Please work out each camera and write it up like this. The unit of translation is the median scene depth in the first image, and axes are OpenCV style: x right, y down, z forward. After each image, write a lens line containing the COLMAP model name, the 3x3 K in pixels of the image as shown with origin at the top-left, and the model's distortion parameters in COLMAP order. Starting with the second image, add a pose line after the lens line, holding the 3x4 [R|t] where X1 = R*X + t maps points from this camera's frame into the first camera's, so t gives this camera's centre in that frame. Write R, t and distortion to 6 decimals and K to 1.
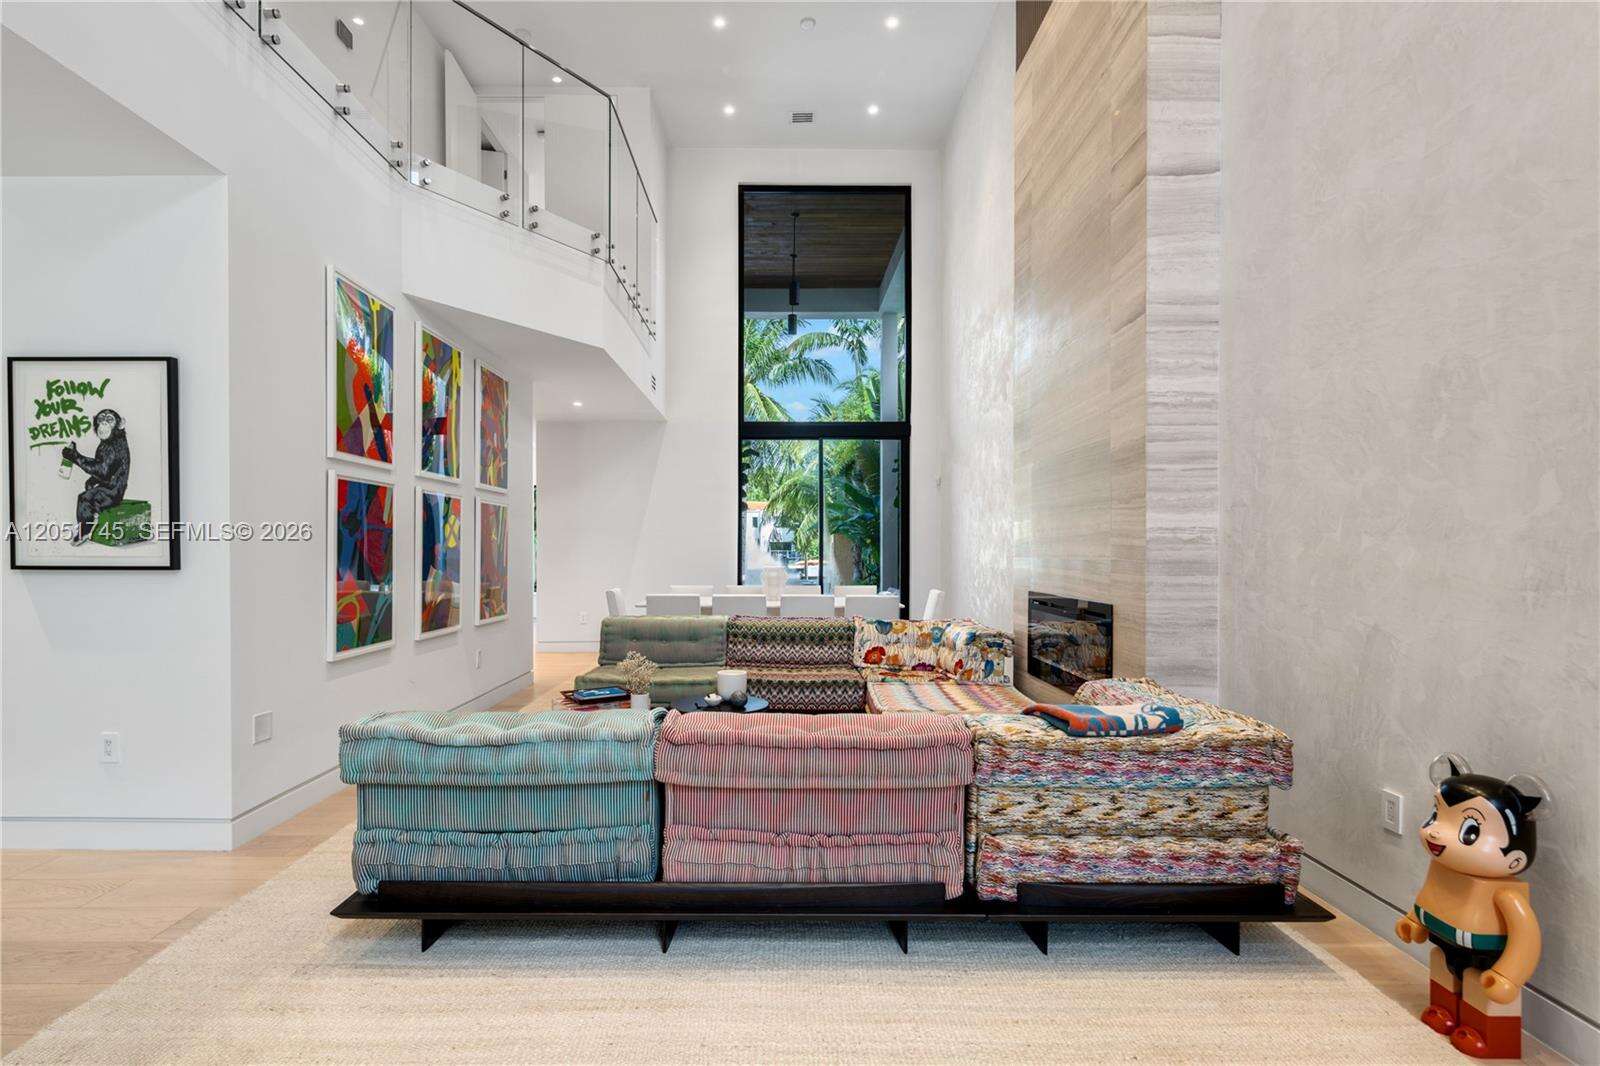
lens RADIAL K [[791.9, 0, 795.5], [0, 791.9, 545.7], [0, 0, 1]] dist [0.006013, -0.005230]
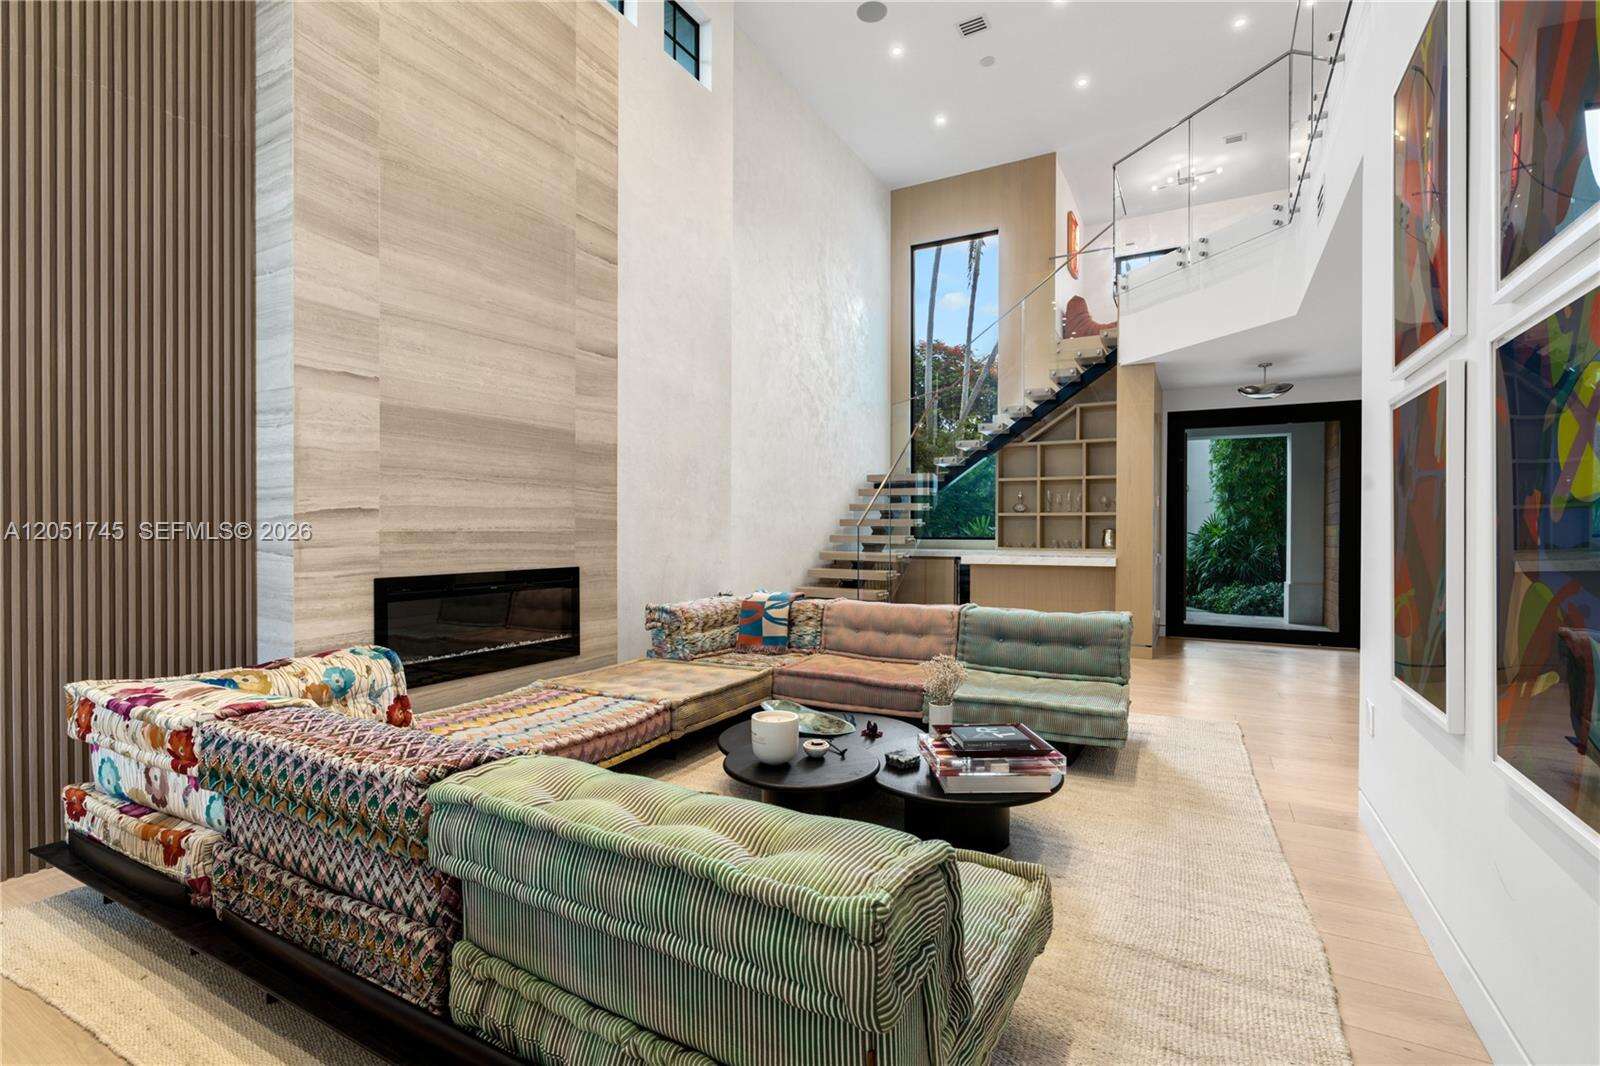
lens RADIAL K [[726.7, 0, 802.3], [0, 726.7, 532.6], [0, 0, 1]] dist [-0.013063, 0.001040]
pose [[-0.876352, -0.003800, 0.481655, -0.542986], [-0.002887, 0.999992, 0.002636, 0.020460], [-0.481662, 0.000920, -0.876357, 2.198316]]
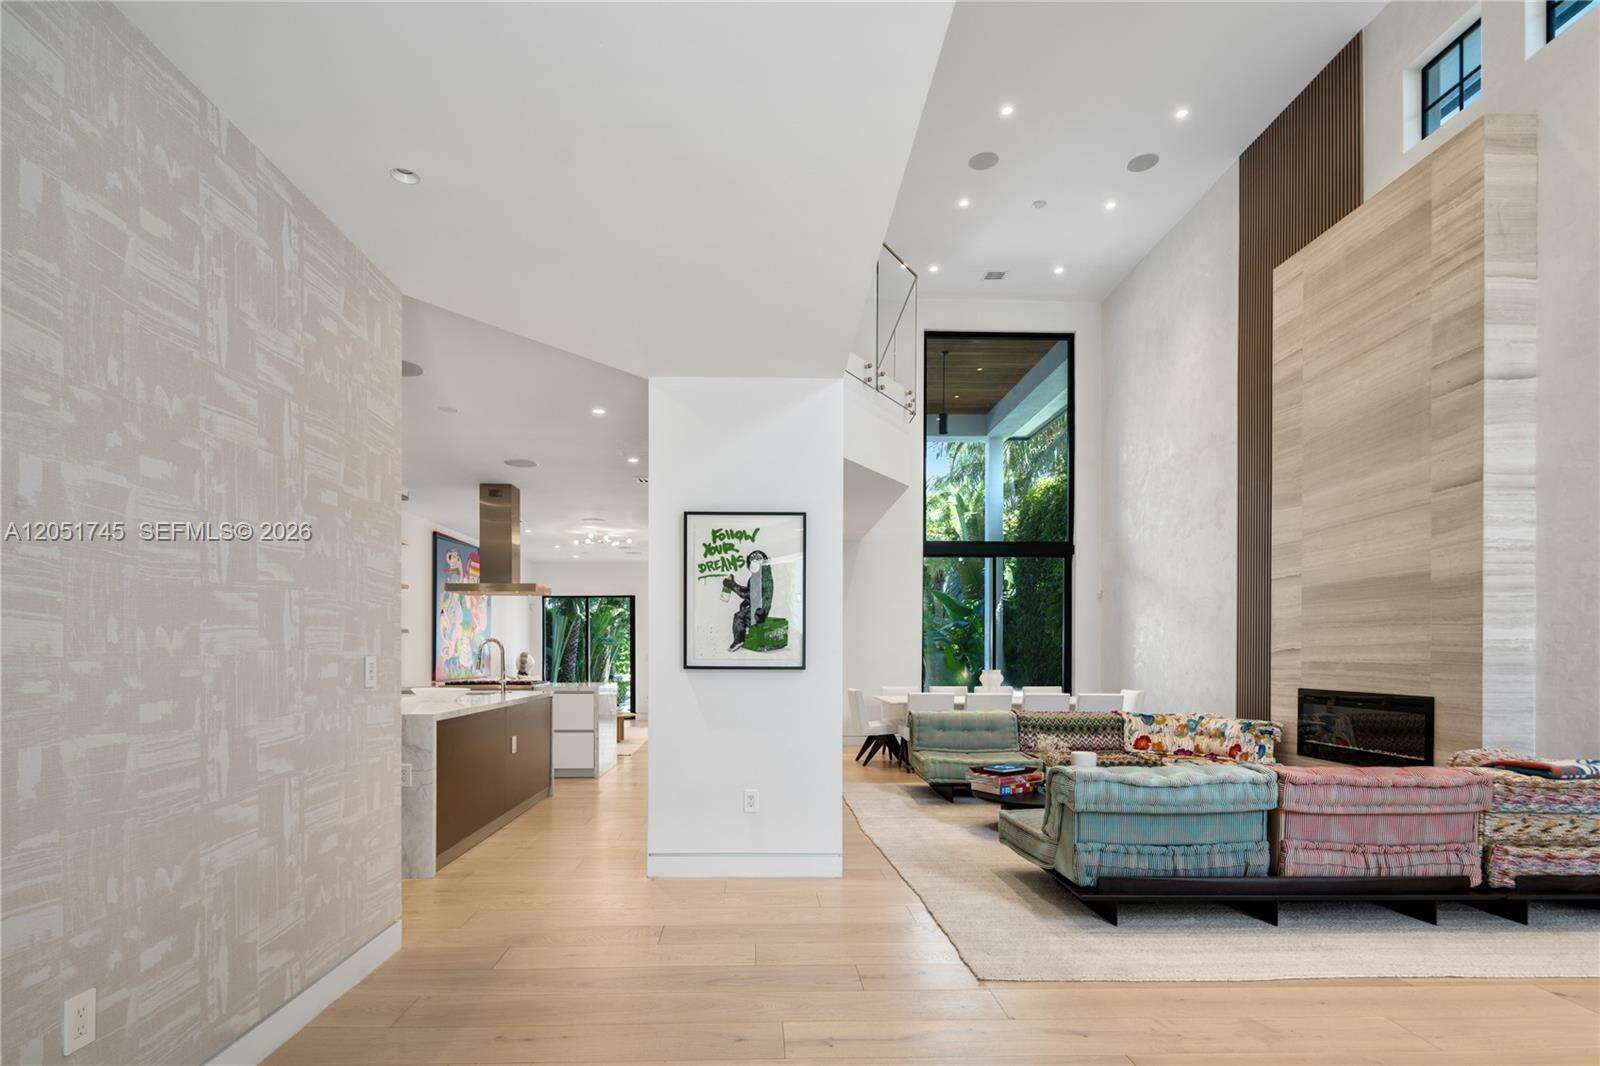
lens RADIAL K [[791.9, 0, 788.9], [0, 791.9, 649.2], [0, 0, 1]] dist [0.006013, -0.005230]
pose [[0.999707, 0.001645, 0.024145, -0.843275], [-0.001594, 0.999996, -0.002129, -0.000874], [-0.024148, 0.002090, 0.999706, -0.352267]]
